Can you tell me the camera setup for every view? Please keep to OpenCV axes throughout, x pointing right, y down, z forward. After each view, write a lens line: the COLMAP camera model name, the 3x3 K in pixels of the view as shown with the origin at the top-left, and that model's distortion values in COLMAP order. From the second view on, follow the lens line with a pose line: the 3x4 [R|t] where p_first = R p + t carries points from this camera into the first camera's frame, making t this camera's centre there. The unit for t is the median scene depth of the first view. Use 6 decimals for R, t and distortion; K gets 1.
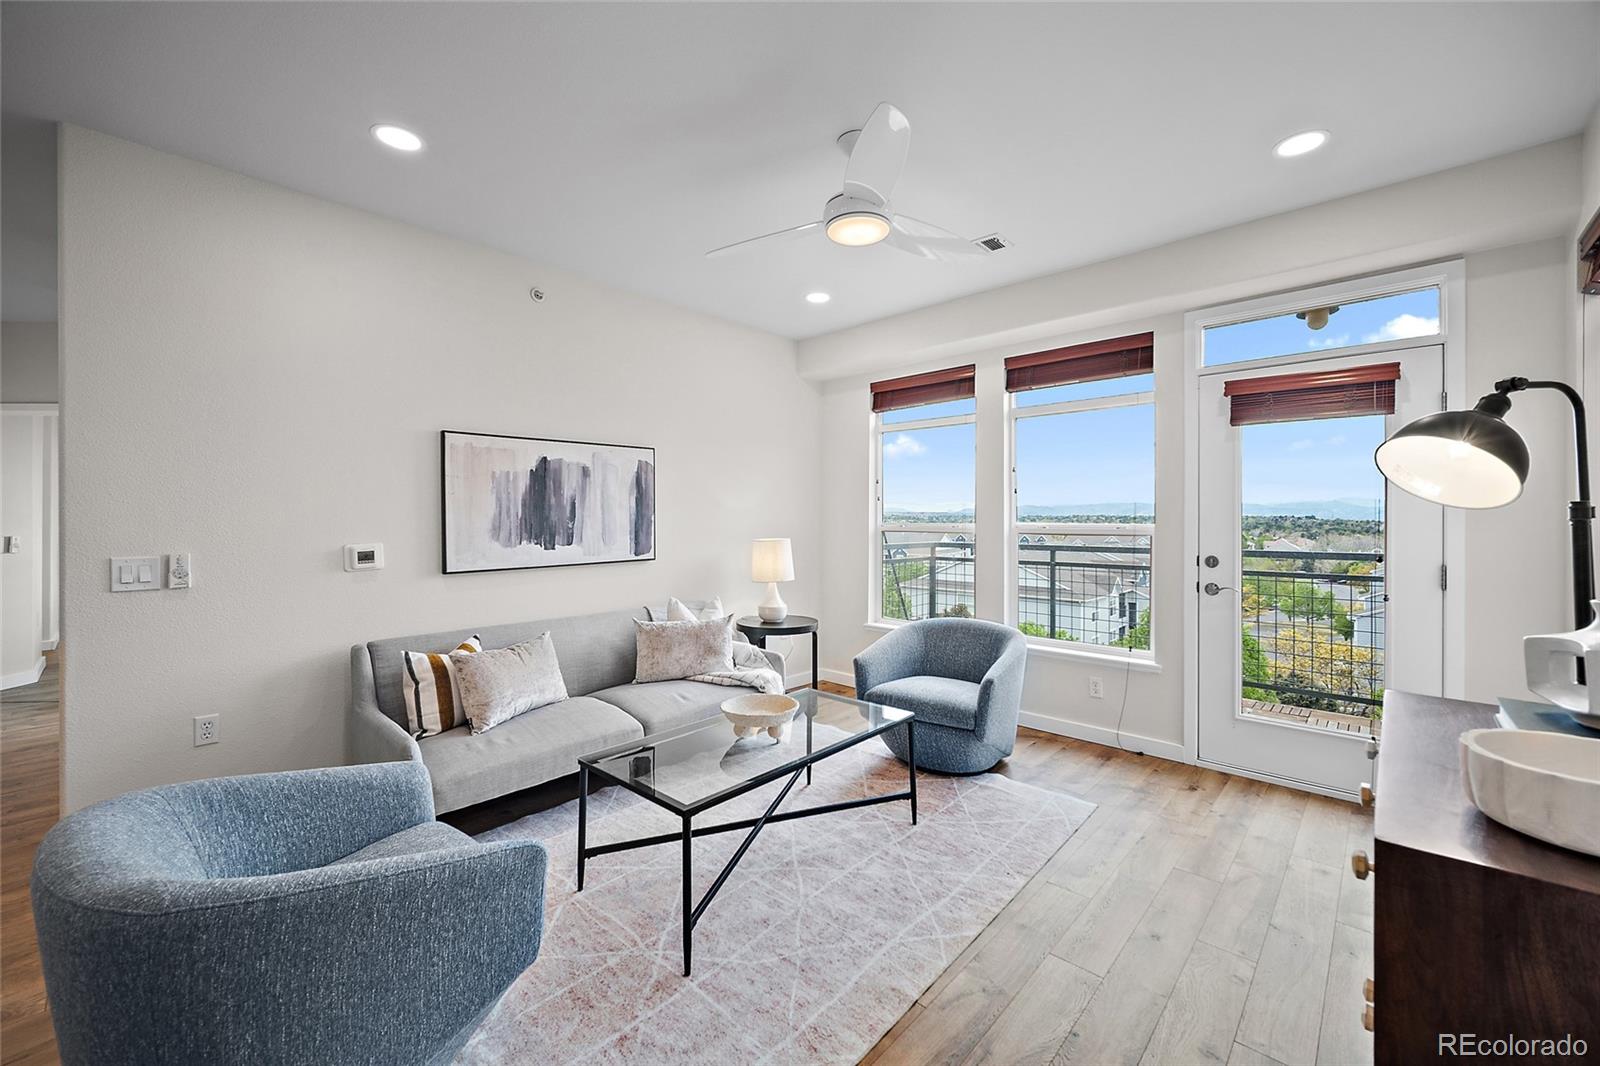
lens RADIAL K [[627.8, 0, 803.9], [0, 627.8, 523.7], [0, 0, 1]] dist [-0.002222, -0.000196]
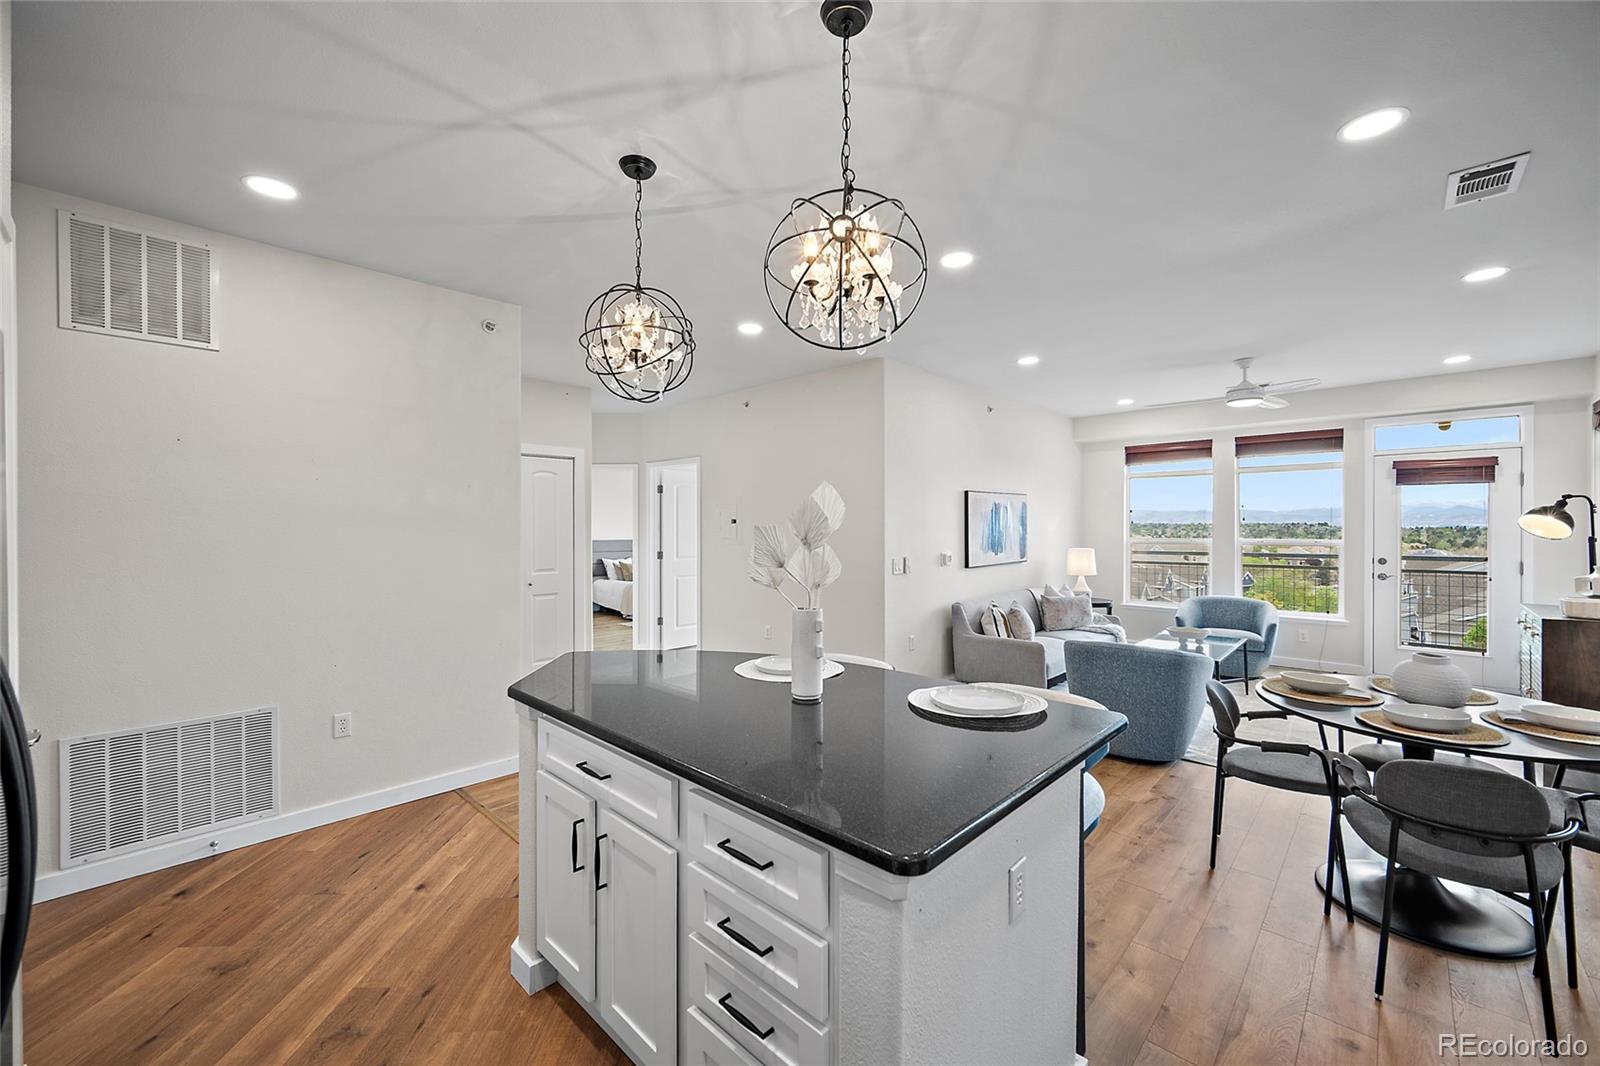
lens RADIAL K [[629.4, 0, 802.7], [0, 629.4, 530.3], [0, 0, 1]] dist [-0.001353, 0.000470]
pose [[0.999934, -0.001610, -0.011355, -0.988065], [0.001589, 0.999997, -0.001829, -0.026766], [0.011358, 0.001811, 0.999934, -0.811180]]
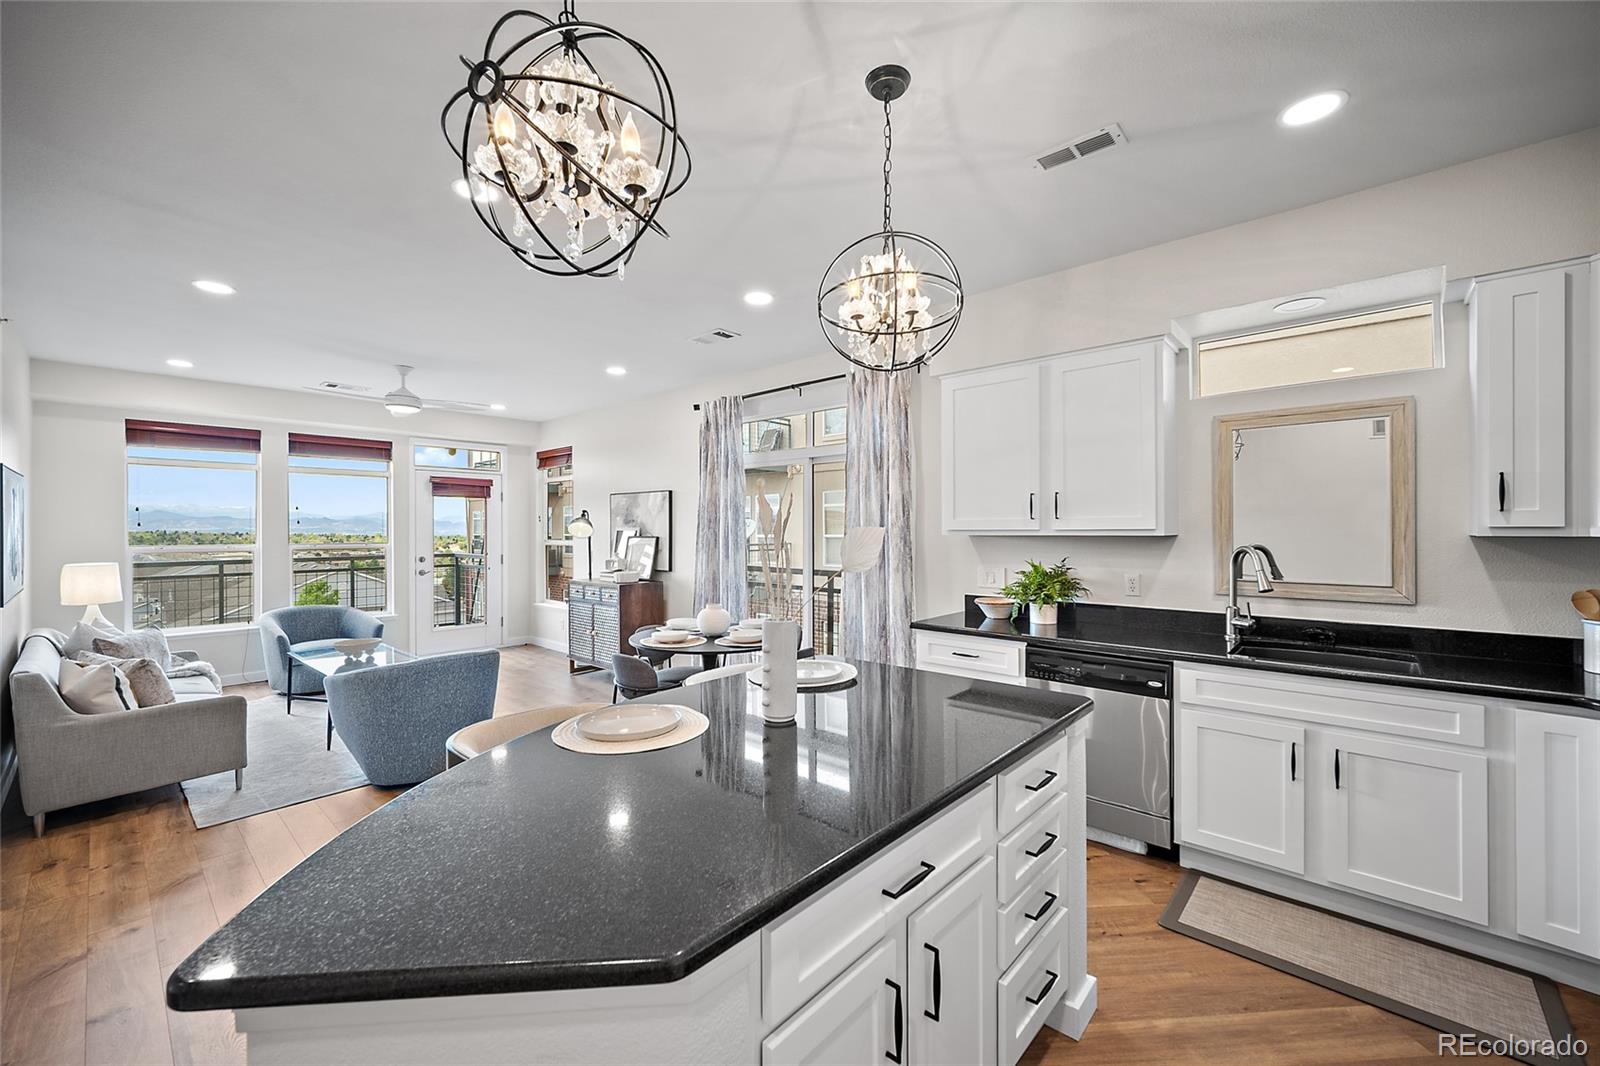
lens RADIAL K [[629.4, 0, 802.7], [0, 629.4, 530.3], [0, 0, 1]] dist [-0.001353, 0.000470]
pose [[-0.012010, -0.002694, 0.999924, -1.503294], [0.009200, 0.999954, 0.002804, -0.032175], [-0.999886, 0.009233, -0.011985, -0.251664]]
